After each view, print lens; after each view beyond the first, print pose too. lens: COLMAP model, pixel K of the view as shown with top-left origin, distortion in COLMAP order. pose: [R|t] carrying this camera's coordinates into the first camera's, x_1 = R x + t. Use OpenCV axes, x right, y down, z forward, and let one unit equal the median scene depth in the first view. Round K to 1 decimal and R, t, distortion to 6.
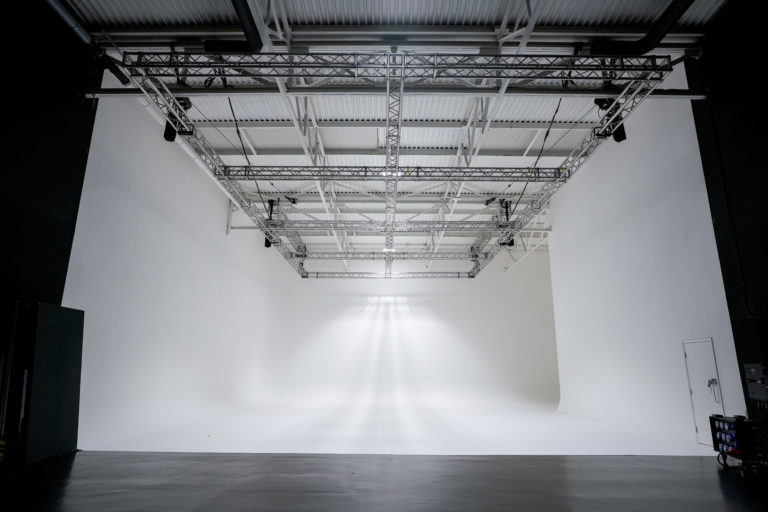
lens RADIAL K [[457.7, 0, 369.6], [0, 457.7, 258.8], [0, 0, 1]] dist [-0.008571, 0.014284]
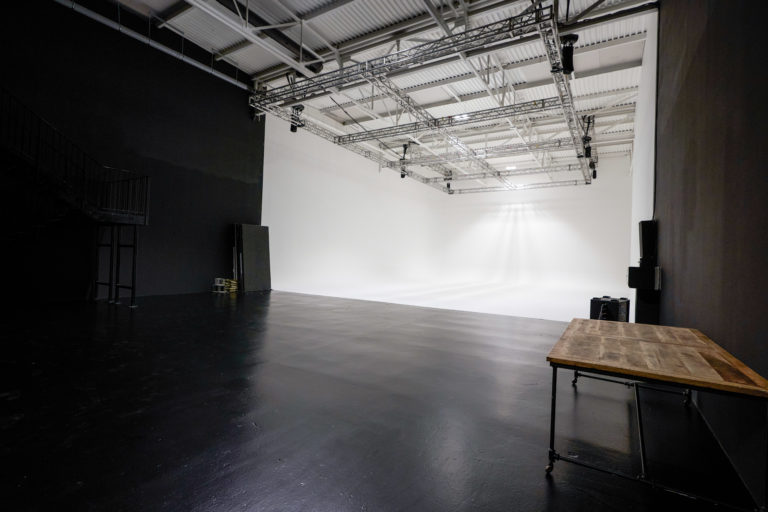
lens RADIAL K [[356.1, 0, 391.2], [0, 356.1, 255.1], [0, 0, 1]] dist [0.002778, -0.003837]
pose [[0.877221, 0.008477, -0.480012, 0.305244], [0.096818, 0.976177, 0.194175, -0.008607], [0.470223, -0.216808, 0.855502, -0.070855]]
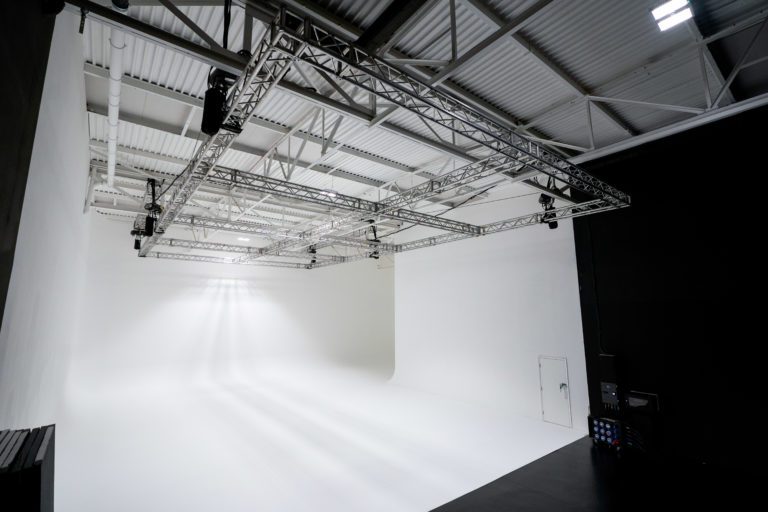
lens RADIAL K [[356.1, 0, 373.8], [0, 356.1, 250.5], [0, 0, 1]] dist [0.002778, -0.003837]
pose [[0.796262, 0.094551, 0.597517, -0.280067], [-0.133813, 0.990772, 0.021542, -0.068234], [-0.589966, -0.097109, 0.801567, 0.208749]]
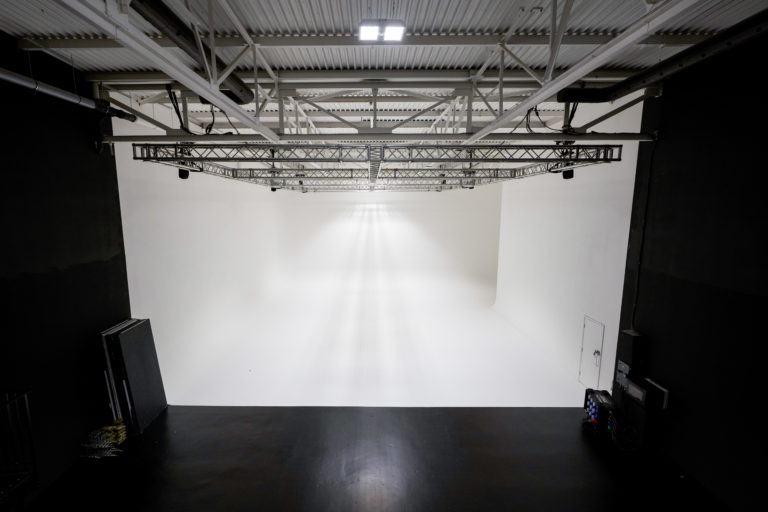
lens RADIAL K [[356.1, 0, 354.7], [0, 356.1, 266.6], [0, 0, 1]] dist [0.002778, -0.003837]
pose [[0.999743, -0.017862, -0.013984, 0.005915], [0.021897, 0.920926, 0.389122, -0.206330], [0.005927, -0.389328, 0.921080, 0.036073]]
